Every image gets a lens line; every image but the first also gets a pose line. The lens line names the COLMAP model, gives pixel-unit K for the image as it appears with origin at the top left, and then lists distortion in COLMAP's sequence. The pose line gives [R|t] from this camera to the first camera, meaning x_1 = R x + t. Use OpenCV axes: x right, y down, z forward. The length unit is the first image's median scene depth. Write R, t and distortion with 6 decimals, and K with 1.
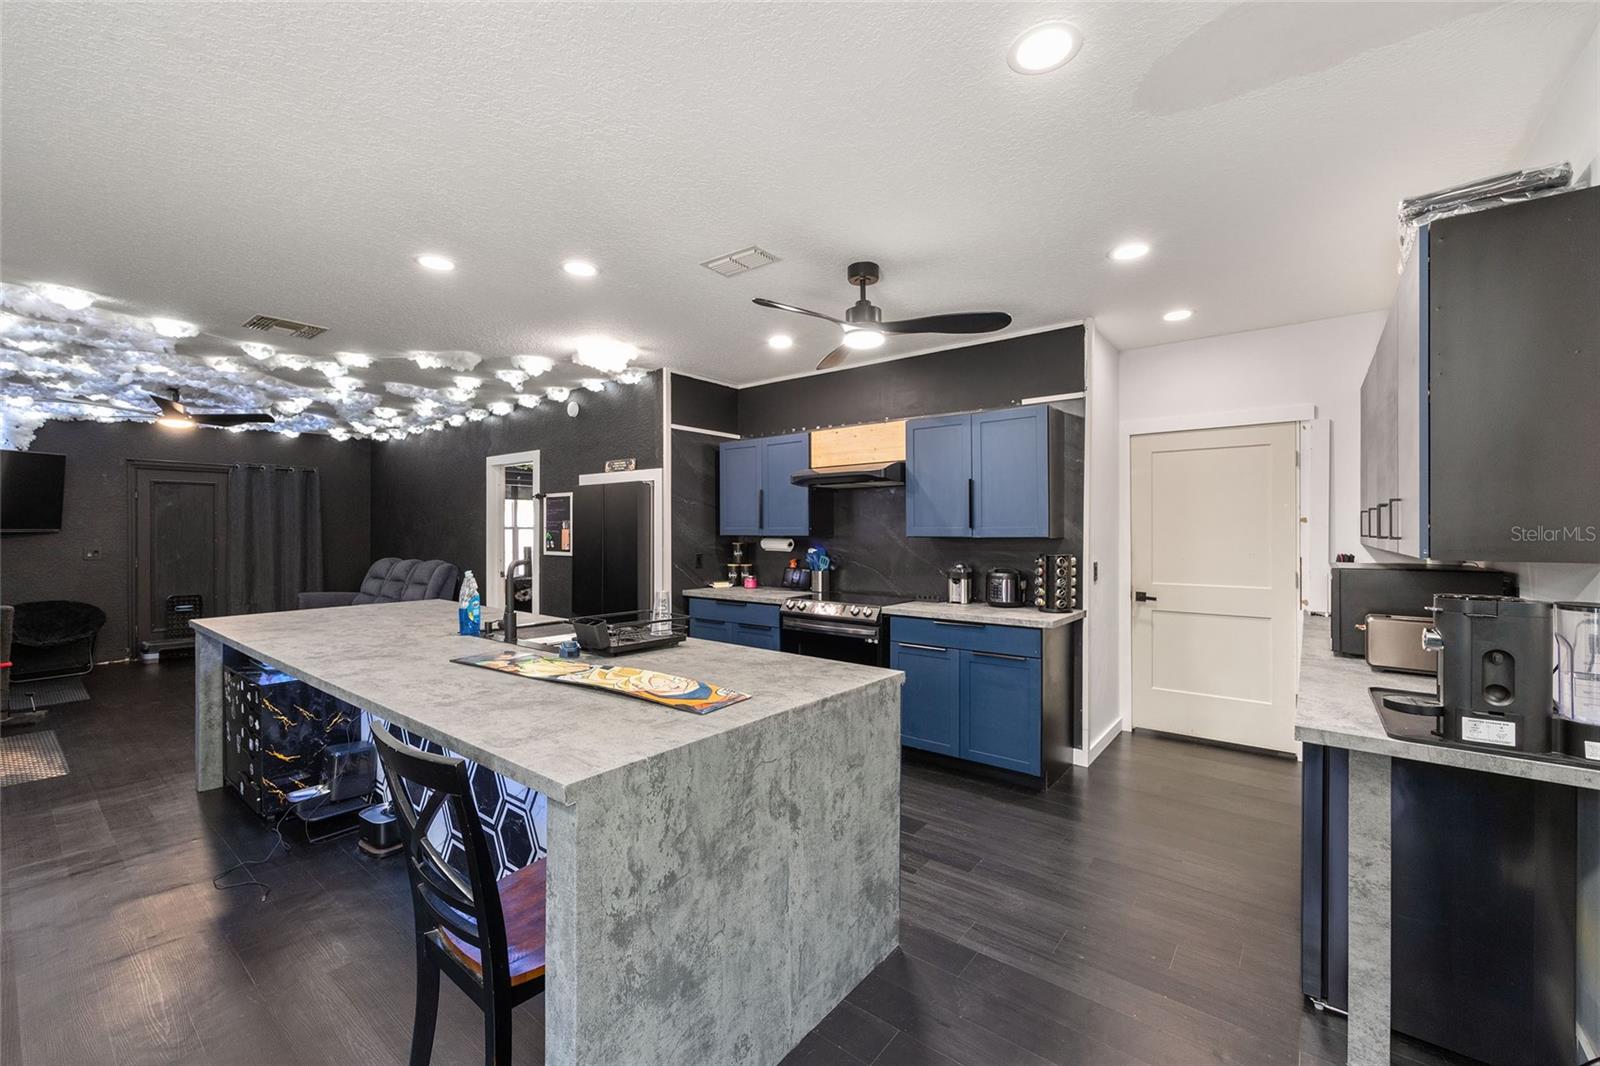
lens RADIAL K [[641.2, 0, 804.0], [0, 641.2, 534.9], [0, 0, 1]] dist [-0.000188, 0.000349]
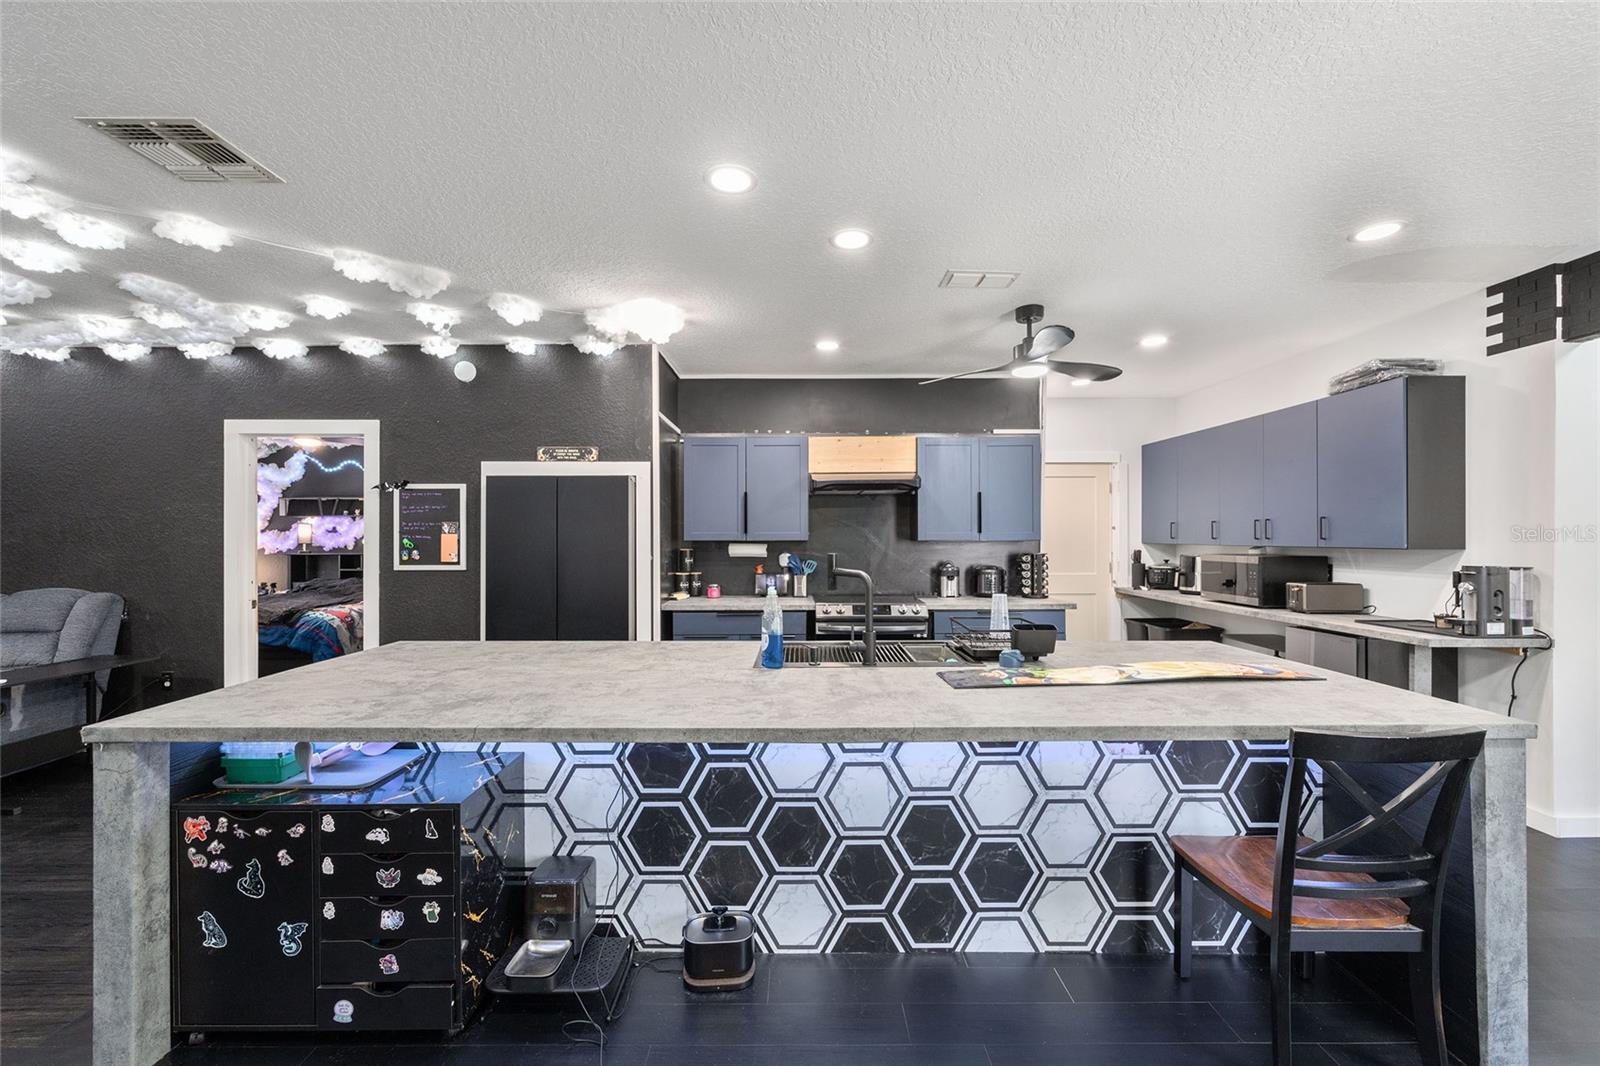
lens RADIAL K [[641.2, 0, 800.4], [0, 641.2, 534.1], [0, 0, 1]] dist [-0.000188, 0.000349]
pose [[0.785821, -0.000230, 0.618453, -0.562777], [0.005562, 0.999962, -0.006695, -0.001746], [-0.618429, 0.008700, 0.785793, 0.204228]]
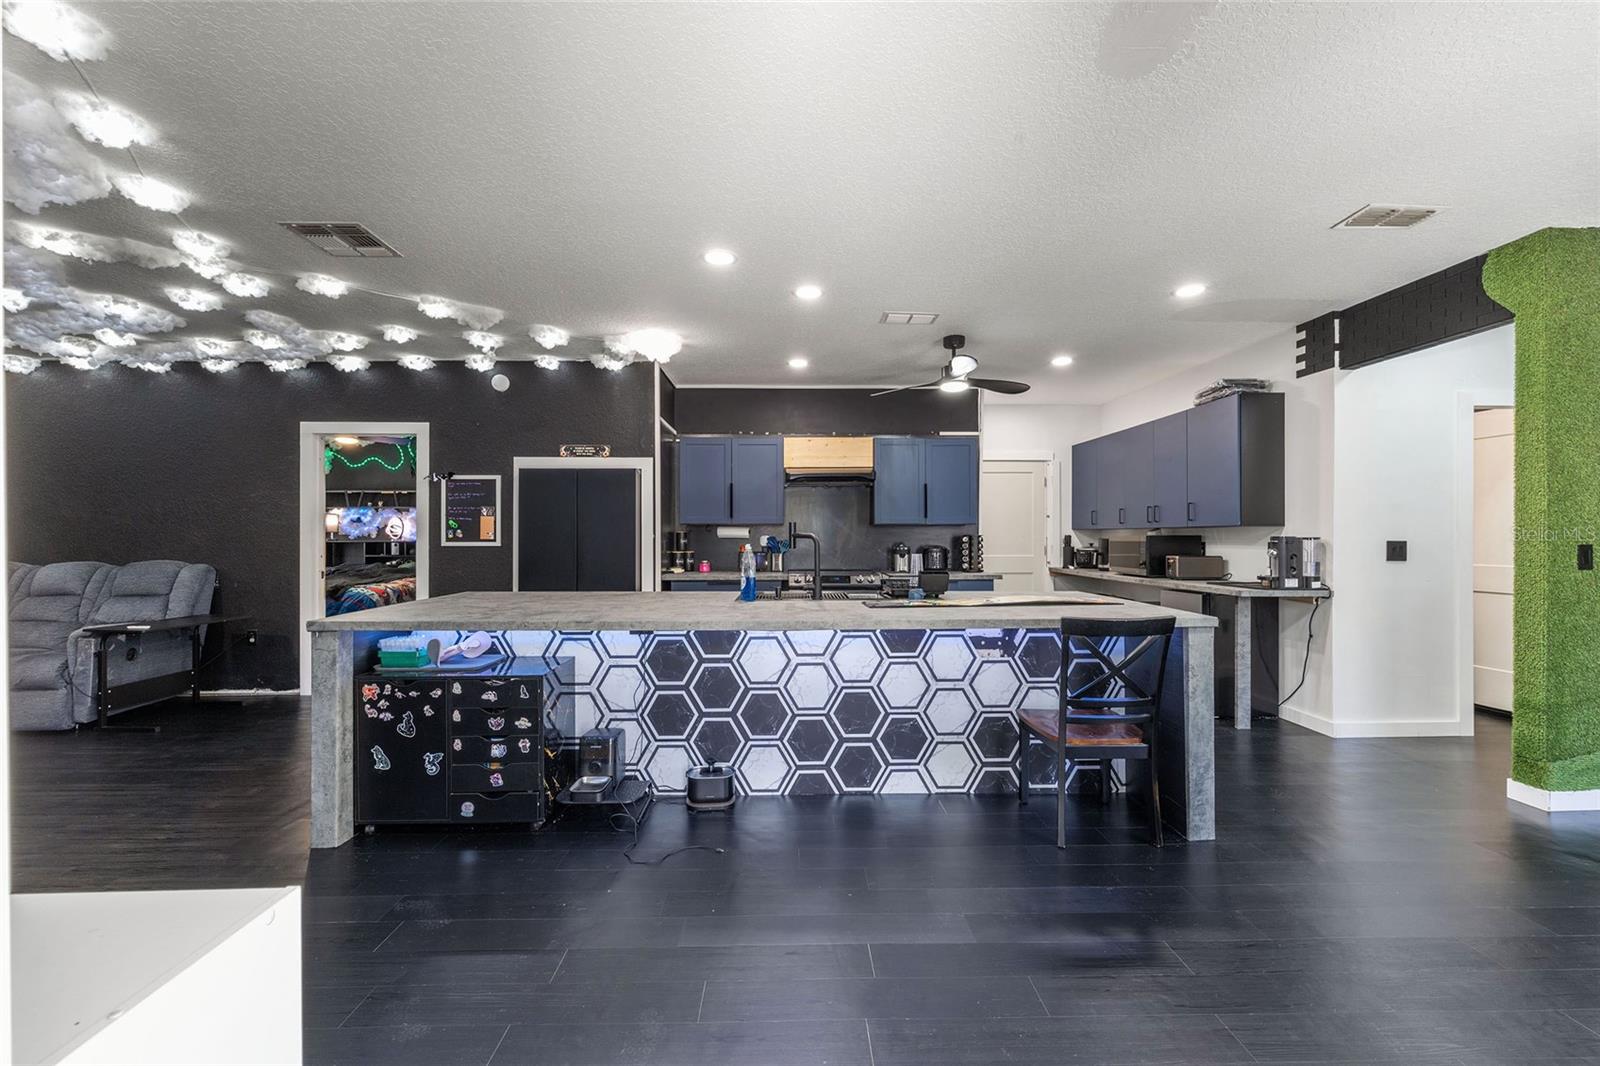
lens RADIAL K [[641.2, 0, 801.2], [0, 641.2, 534.0], [0, 0, 1]] dist [-0.000188, 0.000349]
pose [[0.773319, 0.000150, 0.634017, -0.661574], [0.005151, 0.999965, -0.006520, 0.026100], [-0.633996, 0.008308, 0.773292, 0.046926]]
